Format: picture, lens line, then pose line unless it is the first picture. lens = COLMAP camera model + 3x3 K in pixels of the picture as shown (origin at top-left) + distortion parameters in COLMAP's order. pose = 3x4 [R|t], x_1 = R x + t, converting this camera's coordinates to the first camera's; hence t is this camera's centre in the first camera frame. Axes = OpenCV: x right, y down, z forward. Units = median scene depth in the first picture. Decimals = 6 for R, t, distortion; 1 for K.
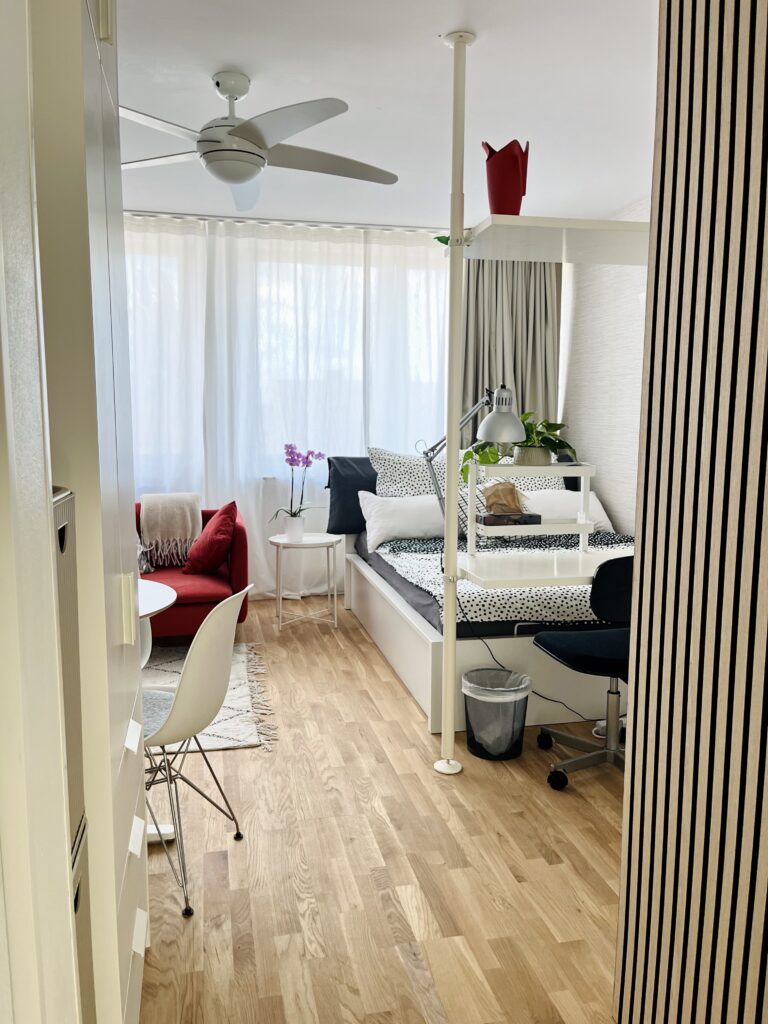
lens RADIAL K [[789.8, 0, 382.7], [0, 789.8, 519.5], [0, 0, 1]] dist [0.029353, -0.014938]
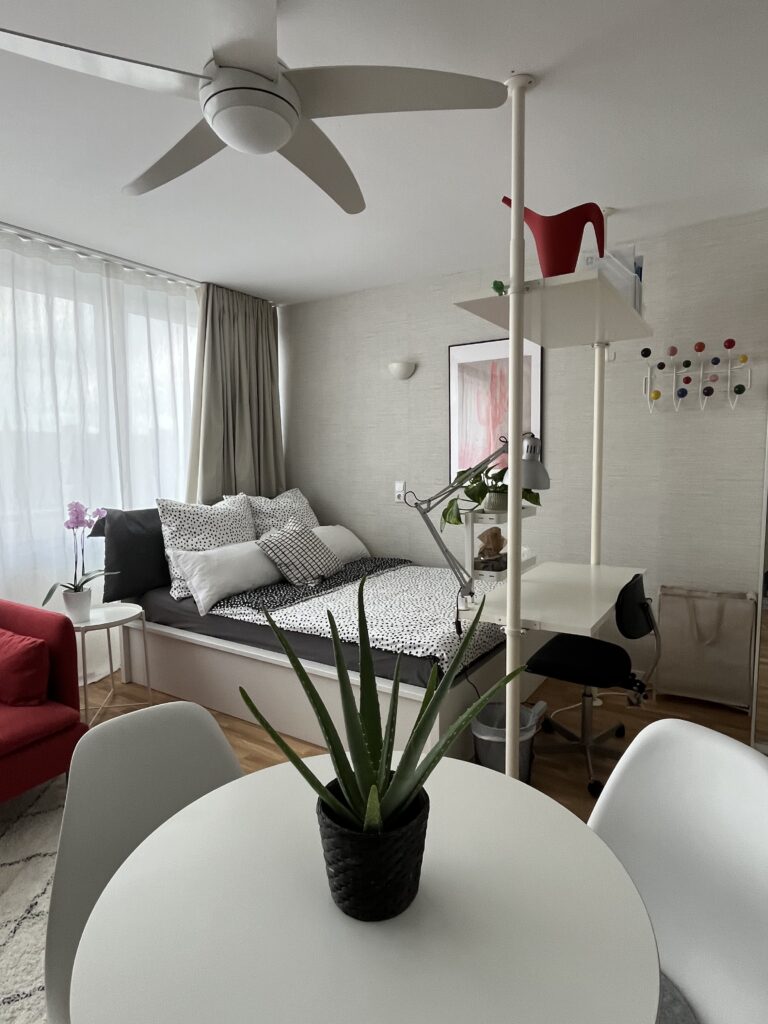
lens RADIAL K [[571.6, 0, 375.1], [0, 571.6, 507.6], [0, 0, 1]] dist [-0.006686, -0.002358]
pose [[0.730532, -0.056085, 0.680572, -0.457430], [0.088988, 0.995942, -0.013446, -0.080439], [-0.677056, 0.070386, 0.732558, 0.574545]]
